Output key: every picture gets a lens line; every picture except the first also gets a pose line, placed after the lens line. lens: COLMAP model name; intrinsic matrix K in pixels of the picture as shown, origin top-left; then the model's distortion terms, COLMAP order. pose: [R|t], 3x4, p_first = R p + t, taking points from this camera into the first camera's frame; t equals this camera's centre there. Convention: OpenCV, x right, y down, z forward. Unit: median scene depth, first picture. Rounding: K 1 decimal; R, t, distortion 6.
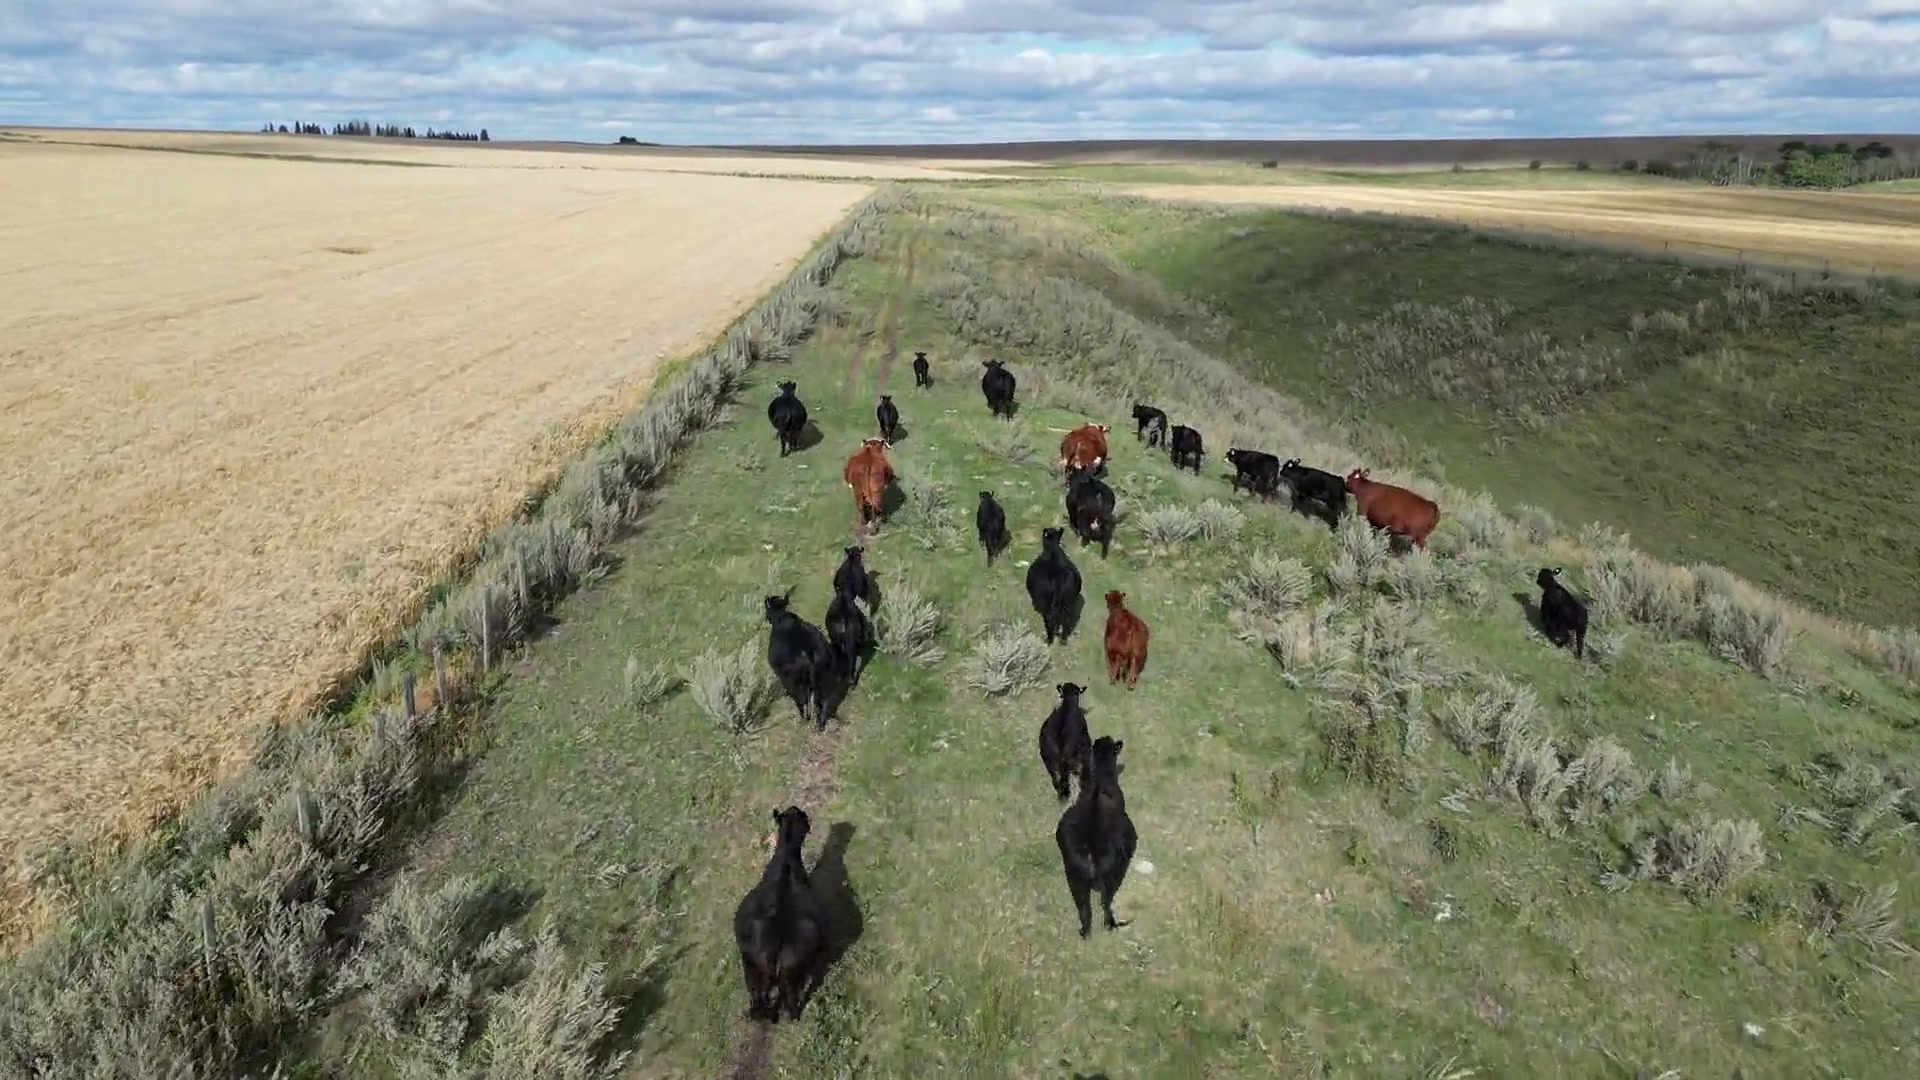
lens RADIAL K [[1407.8, 0, 960.0], [0, 1407.8, 540.0], [0, 0, 1]] dist [0.066247, -0.058882]
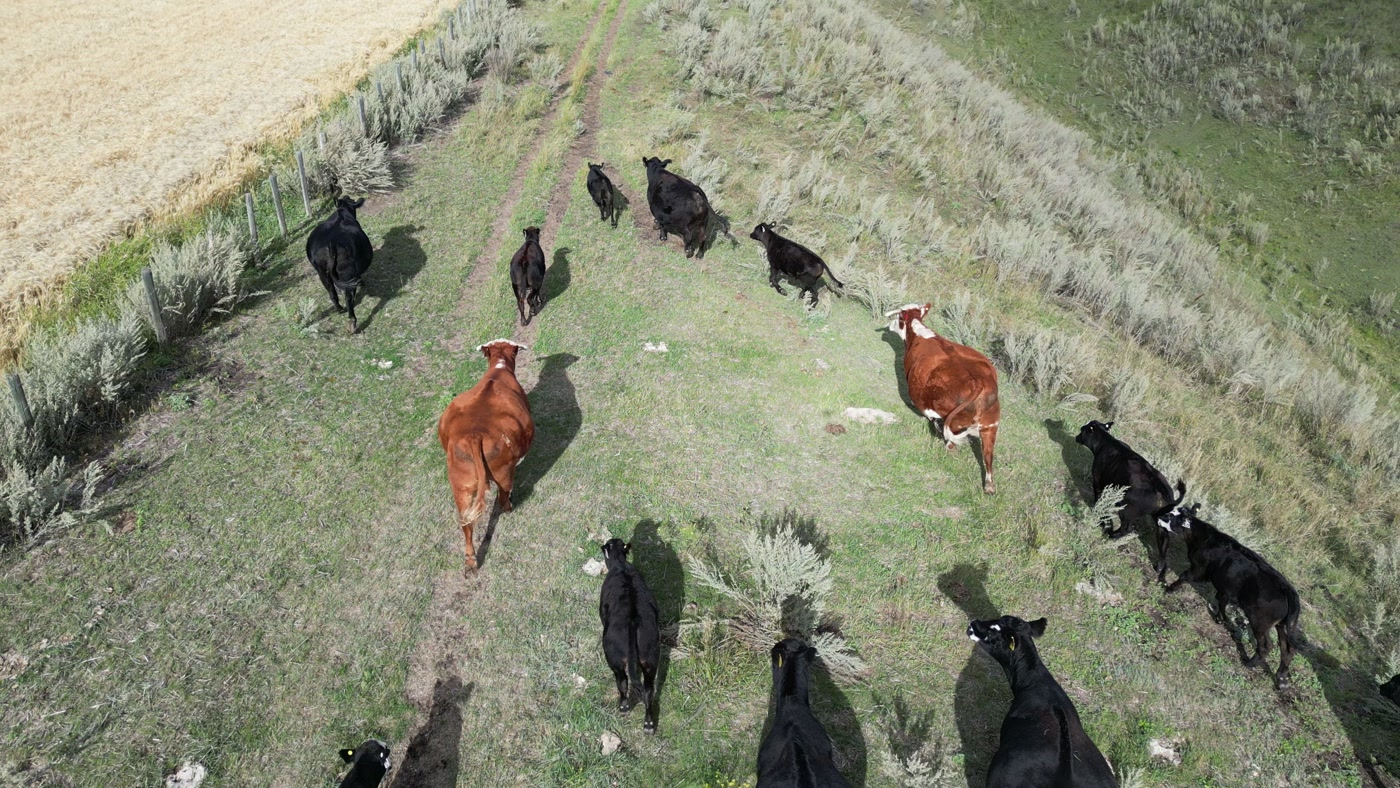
lens RADIAL K [[1026.5, 0, 700.0], [0, 1026.5, 394.0], [0, 0, 1]] dist [0.066247, -0.058882]
pose [[0.999974, 0.000580, -0.007183, 0.001624], [0.001083, 0.973320, 0.229451, -0.017431], [0.007125, -0.229453, 0.973294, 0.067456]]
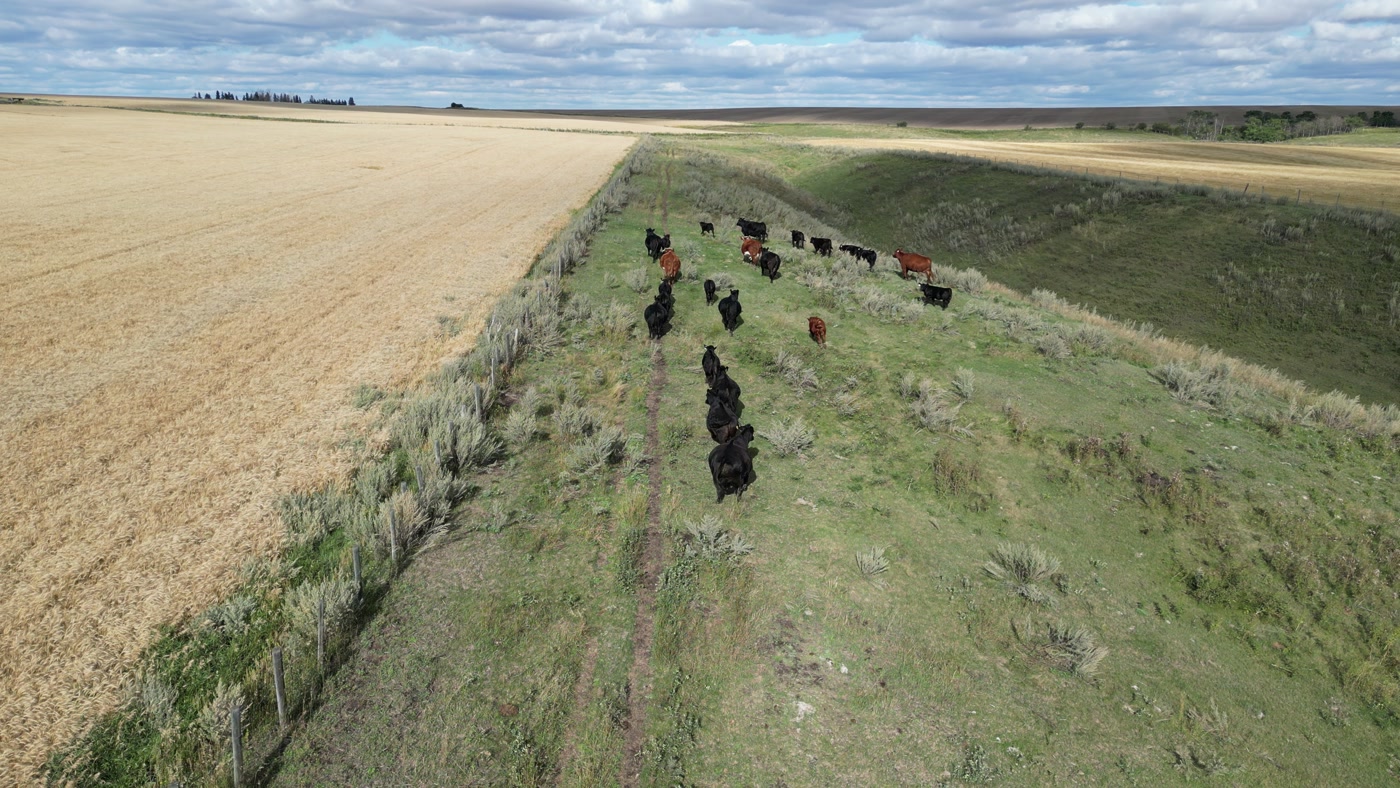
lens RADIAL K [[1026.5, 0, 700.0], [0, 1026.5, 394.0], [0, 0, 1]] dist [0.066247, -0.058882]
pose [[0.999923, 0.001118, 0.012392, -0.002362], [-0.001080, 0.999995, -0.003129, 0.019919], [-0.012395, 0.003115, 0.999918, -0.074813]]
